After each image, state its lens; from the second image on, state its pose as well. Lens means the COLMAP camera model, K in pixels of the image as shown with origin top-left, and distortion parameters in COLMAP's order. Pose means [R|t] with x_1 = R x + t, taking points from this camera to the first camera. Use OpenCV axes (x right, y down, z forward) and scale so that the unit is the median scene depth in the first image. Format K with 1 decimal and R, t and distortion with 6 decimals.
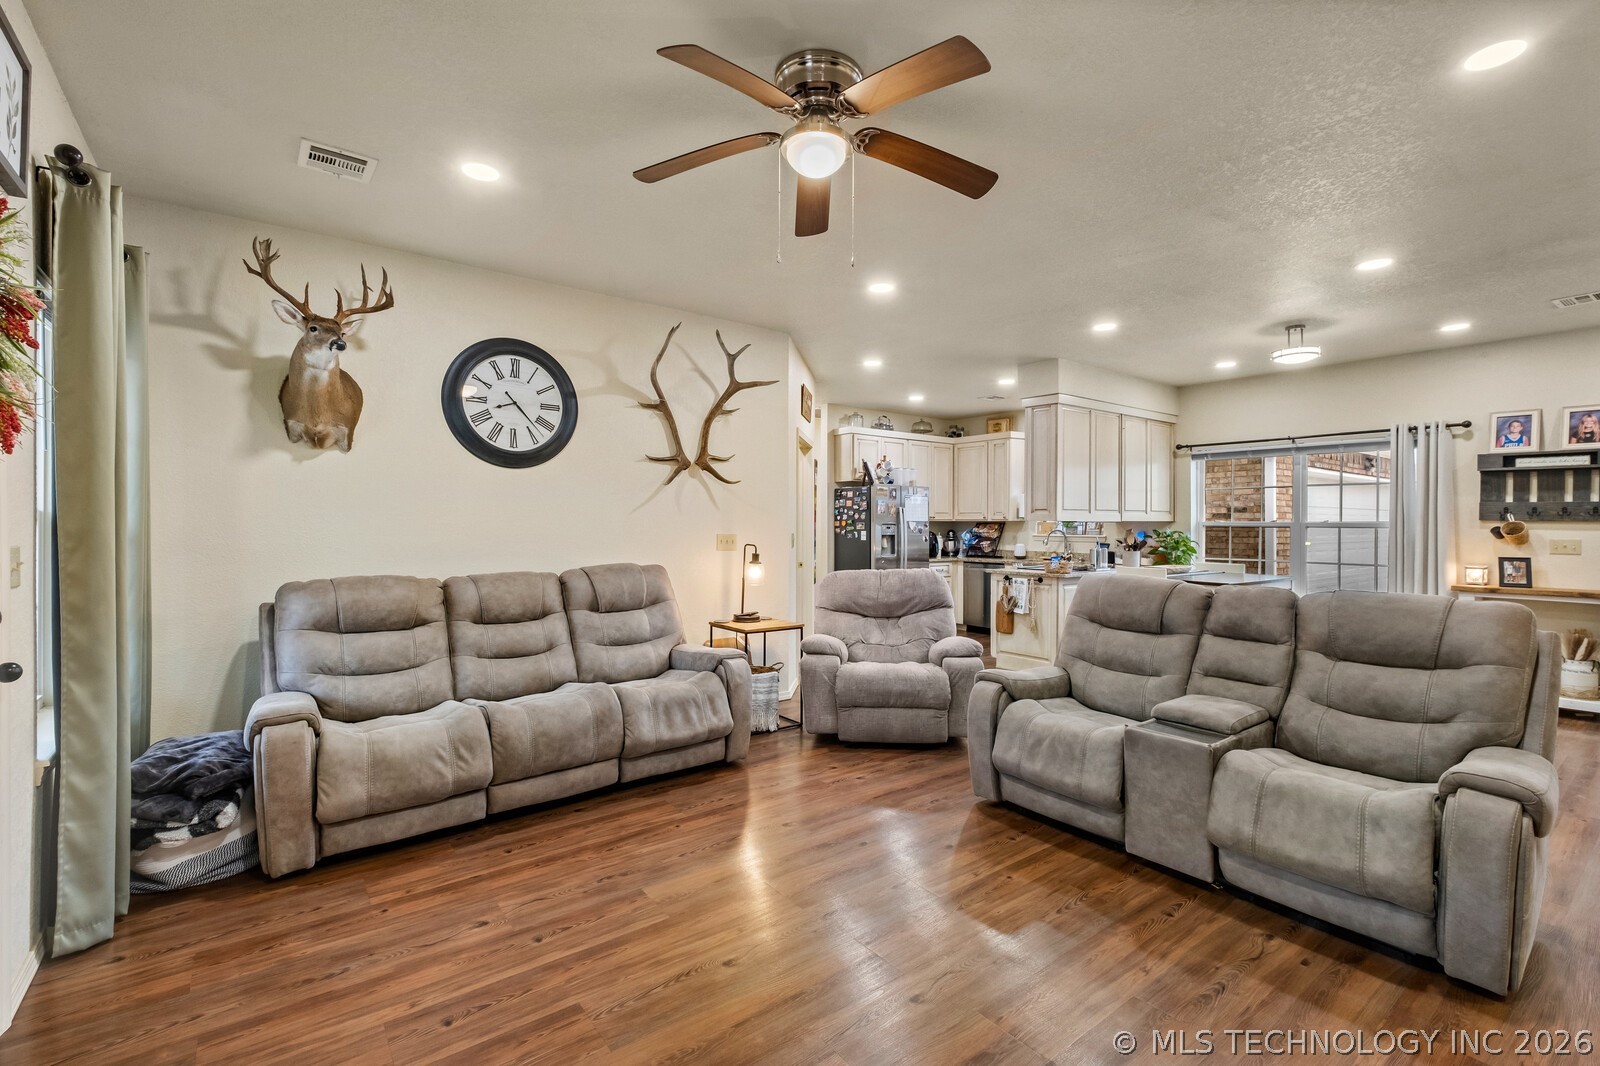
lens RADIAL K [[717.1, 0, 820.5], [0, 717.1, 526.0], [0, 0, 1]] dist [0.010259, -0.006294]
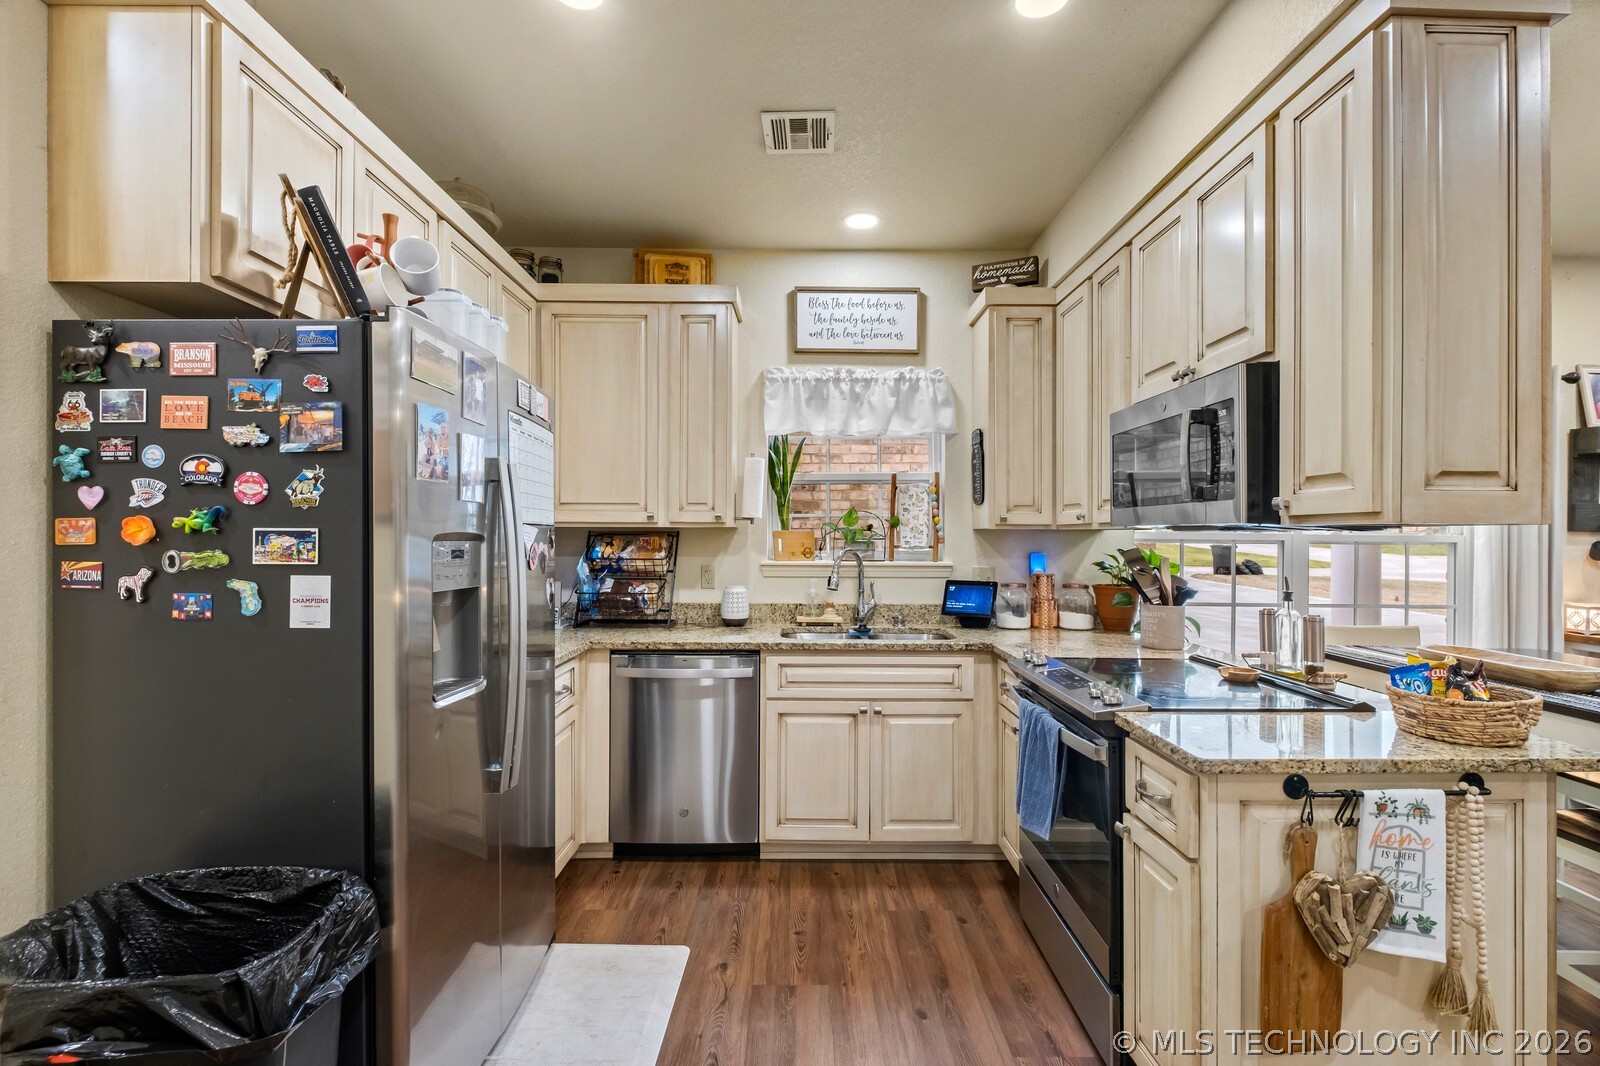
lens RADIAL K [[717.1, 0, 800.4], [0, 717.1, 538.5], [0, 0, 1]] dist [0.010259, -0.006294]
pose [[0.627320, -0.000524, 0.778762, -0.001573], [-0.001355, 0.999998, 0.001764, -0.002093], [-0.778761, -0.002162, 0.627317, 0.769704]]
